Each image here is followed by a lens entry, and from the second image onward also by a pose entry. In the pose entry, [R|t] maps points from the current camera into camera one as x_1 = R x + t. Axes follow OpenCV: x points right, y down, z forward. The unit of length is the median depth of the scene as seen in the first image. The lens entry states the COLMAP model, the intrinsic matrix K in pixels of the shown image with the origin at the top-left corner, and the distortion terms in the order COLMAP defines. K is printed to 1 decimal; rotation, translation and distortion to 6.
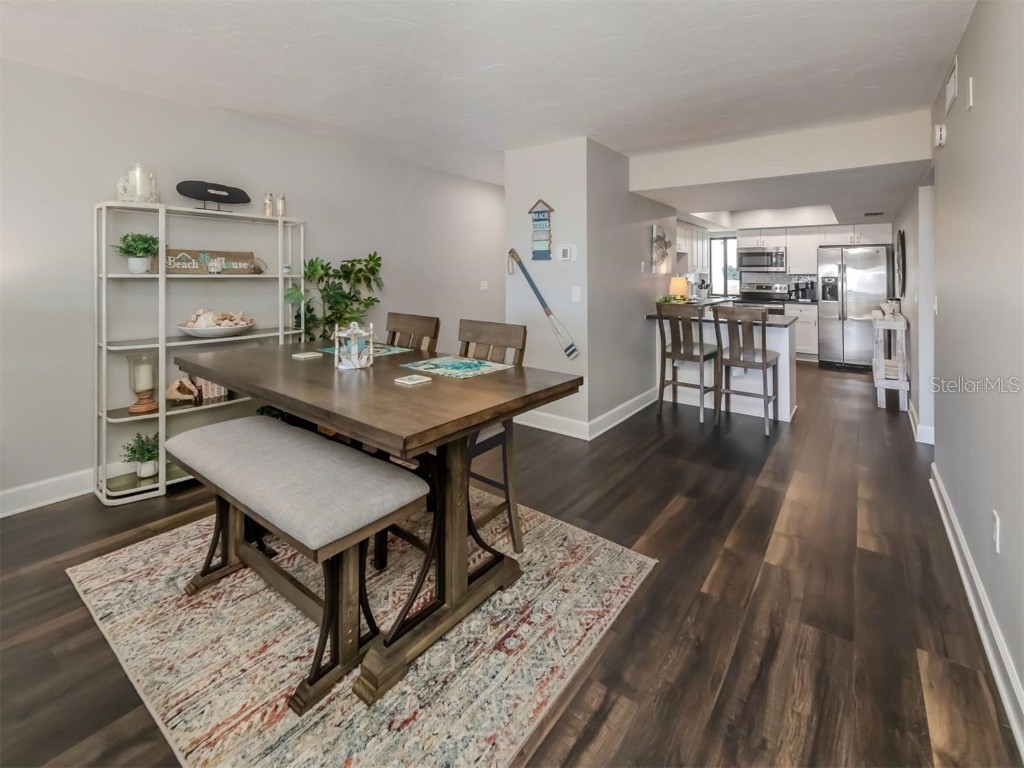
lens RADIAL K [[447.1, 0, 512.0], [0, 447.1, 384.0], [0, 0, 1]] dist [-0.000340, -0.000076]
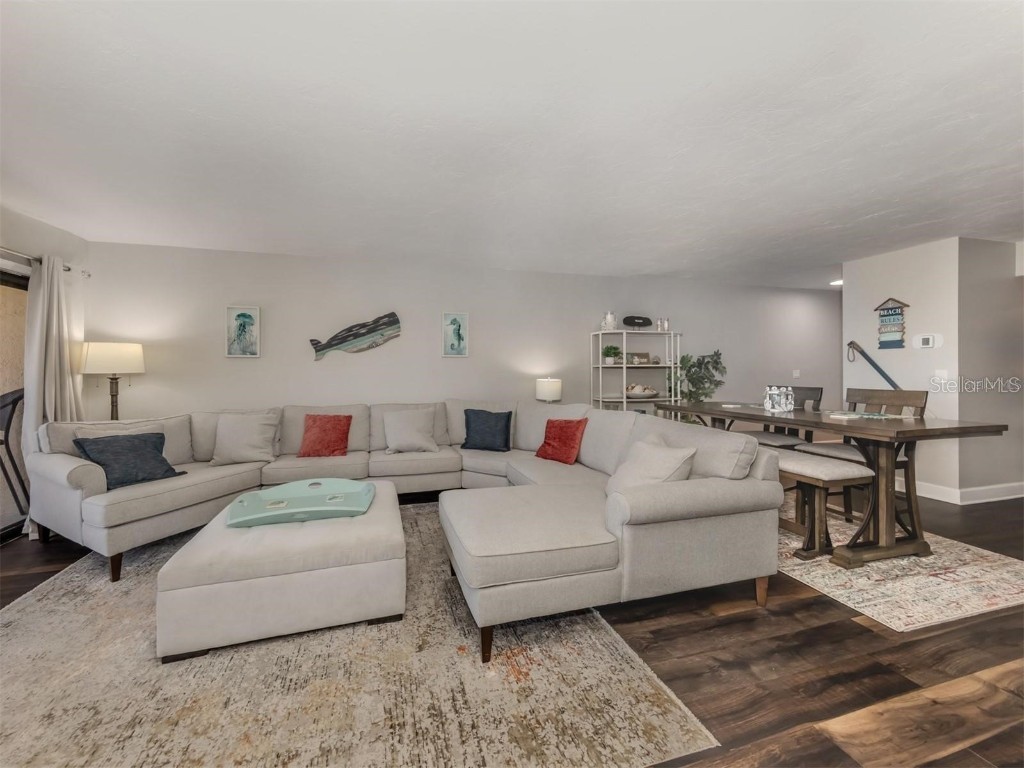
lens RADIAL K [[342.2, 0, 511.8], [0, 342.2, 417.7], [0, 0, 1]] dist [-0.000646, -0.000026]
pose [[0.780090, 0.071399, -0.621580, -0.175122], [-0.134516, 0.989374, -0.055172, 0.103921], [0.611036, 0.126651, 0.781406, -0.347556]]
